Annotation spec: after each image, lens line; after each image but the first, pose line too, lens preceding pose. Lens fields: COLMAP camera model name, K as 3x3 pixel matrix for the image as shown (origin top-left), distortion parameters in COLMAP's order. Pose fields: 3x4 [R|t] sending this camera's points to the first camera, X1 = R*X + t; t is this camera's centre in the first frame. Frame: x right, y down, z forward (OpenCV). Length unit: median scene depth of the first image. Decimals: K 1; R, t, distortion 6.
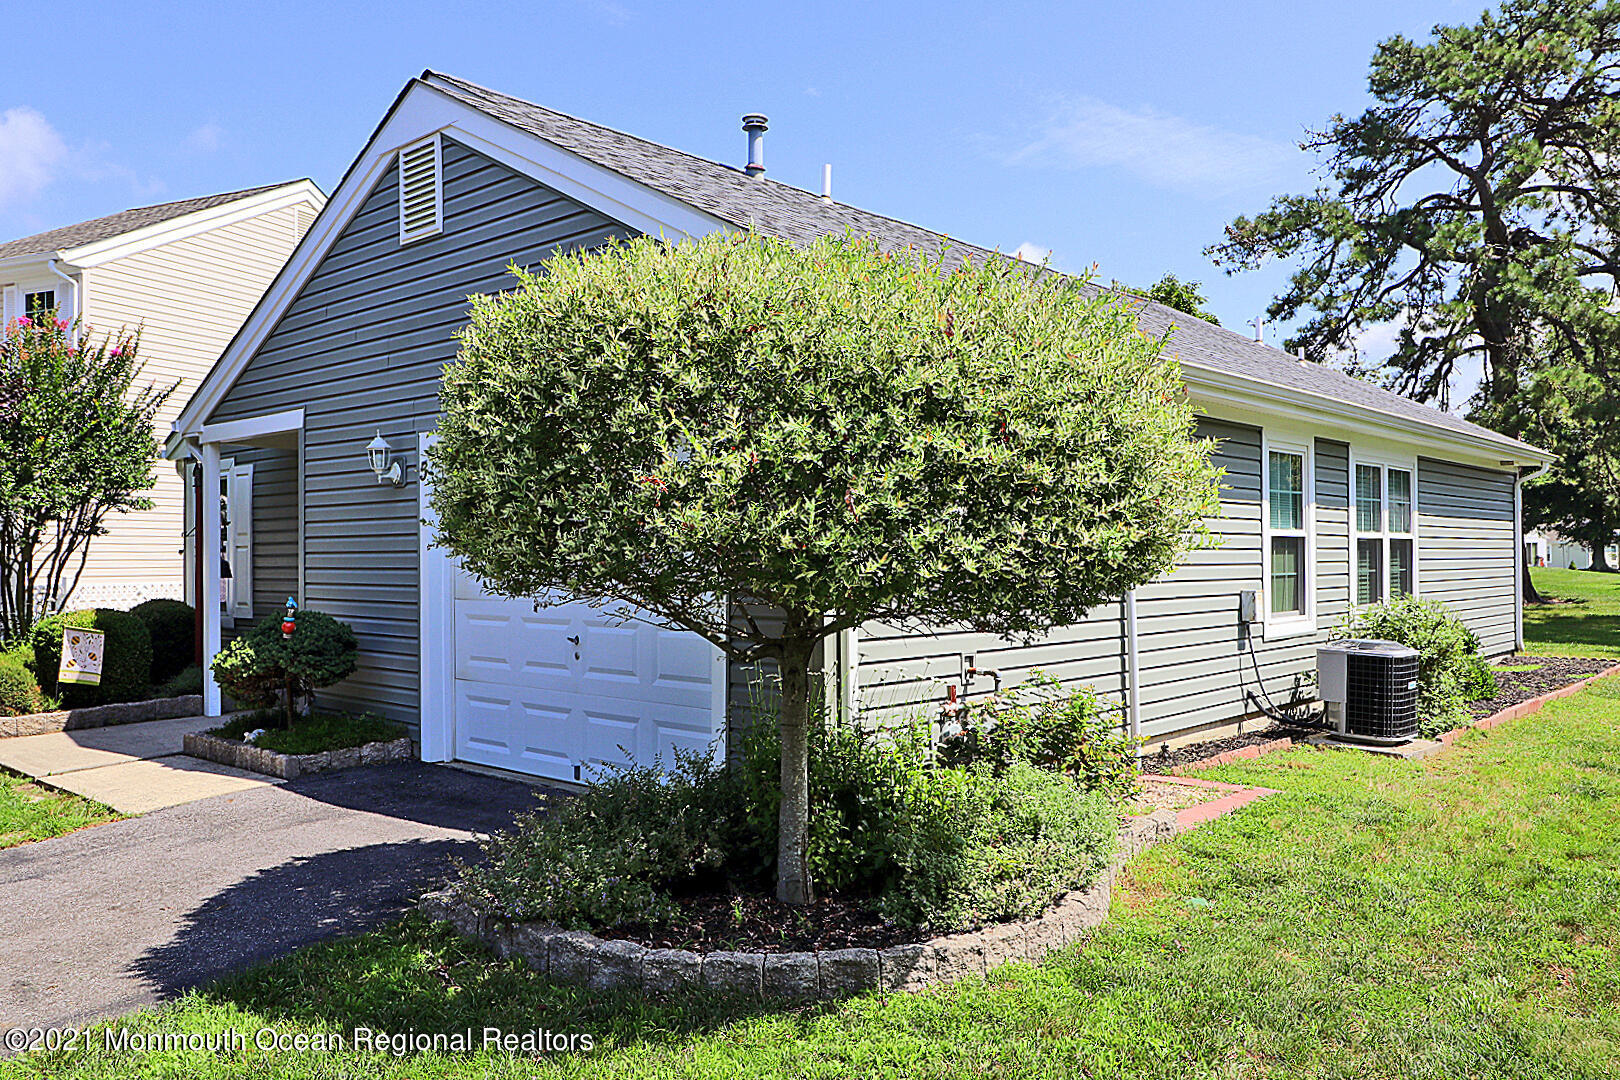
lens RADIAL K [[1220.9, 0, 819.2], [0, 1220.9, 546.8], [0, 0, 1]] dist [0.017410, -0.001953]
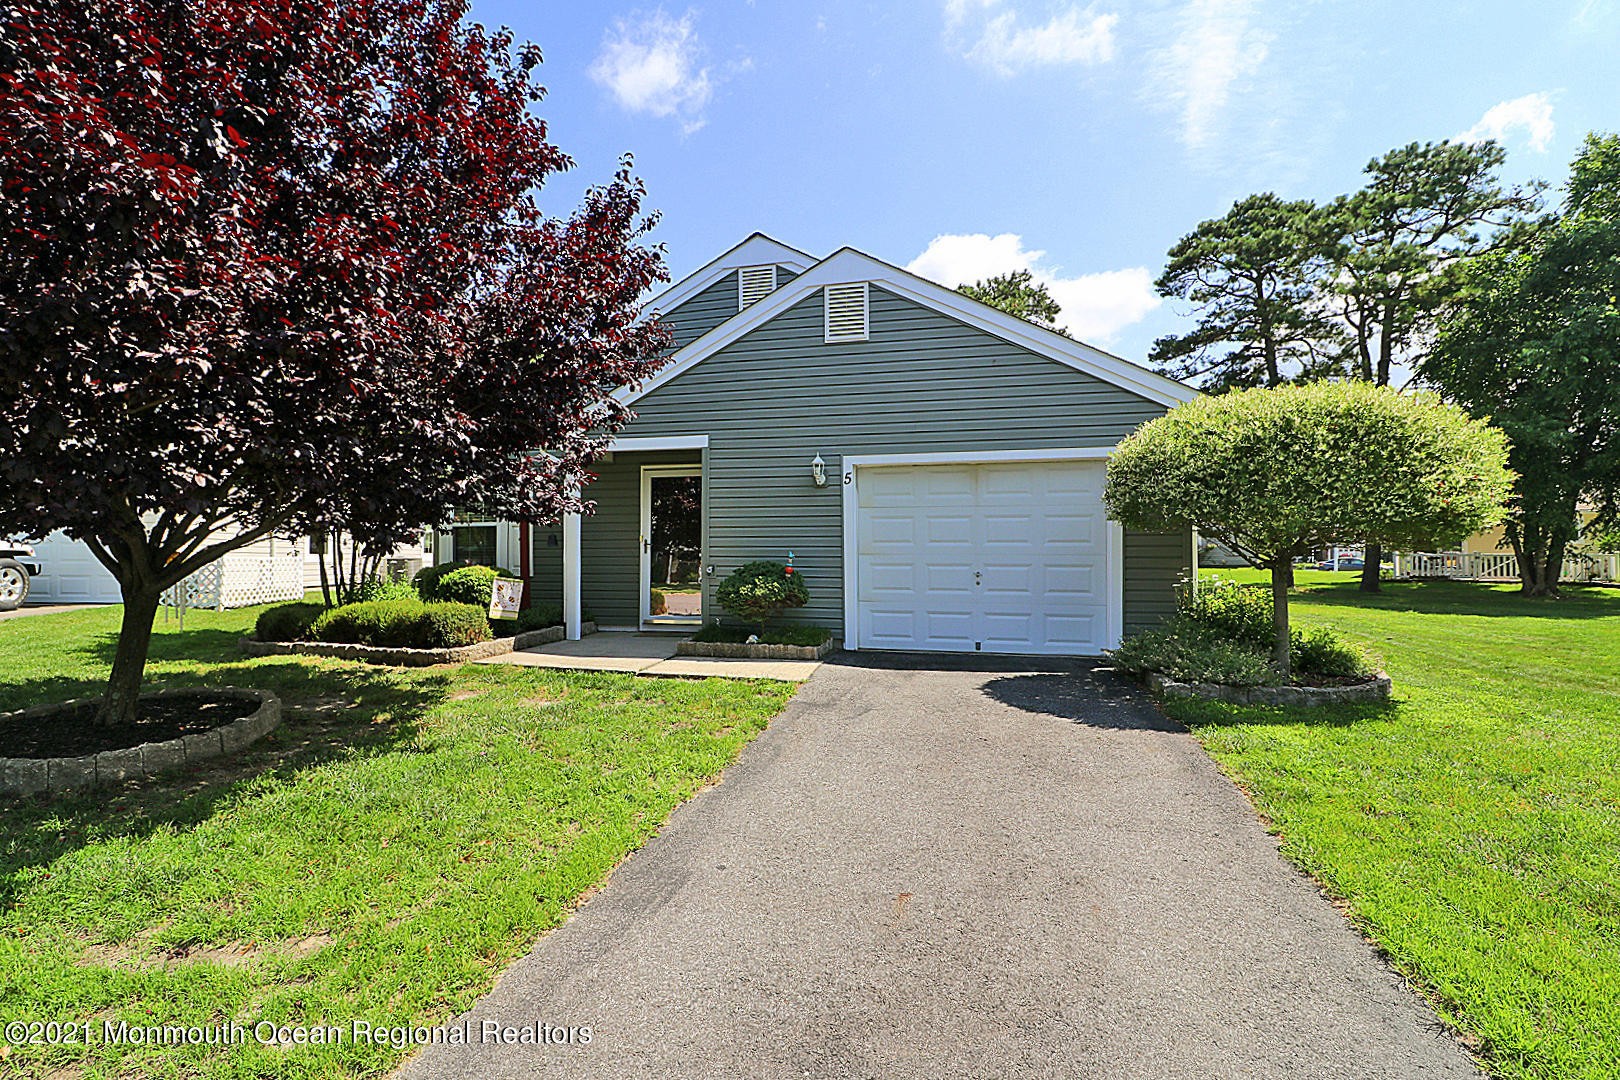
lens RADIAL K [[756.3, 0, 813.1], [0, 756.3, 550.1], [0, 0, 1]] dist [0.004563, -0.000347]
pose [[0.886003, 0.009297, 0.463586, -0.848049], [-0.008965, 0.999956, -0.002920, 0.040389], [-0.463592, -0.001569, 0.886047, 0.094512]]
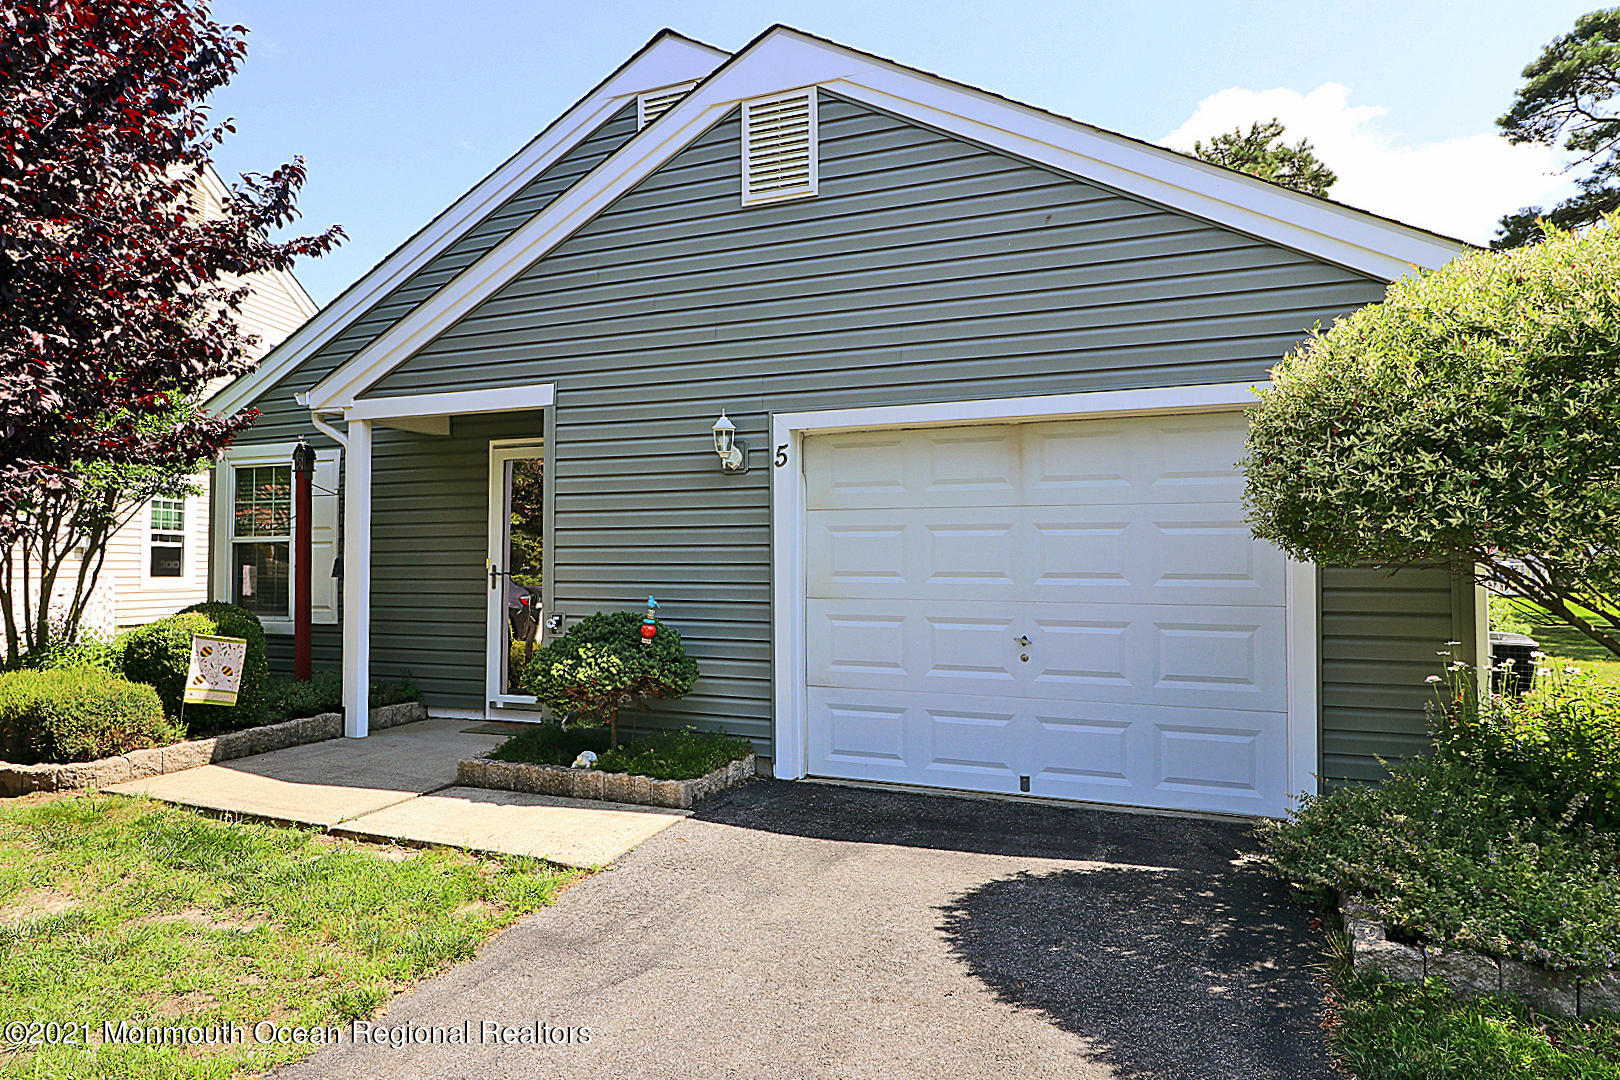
lens RADIAL K [[1055.3, 0, 809.7], [0, 1055.3, 539.2], [0, 0, 1]] dist [0.007793, -0.004859]
pose [[0.953047, 0.012716, 0.302554, -0.536839], [-0.007709, 0.999813, -0.017735, 0.012815], [-0.302723, 0.014569, 0.952967, 0.251460]]
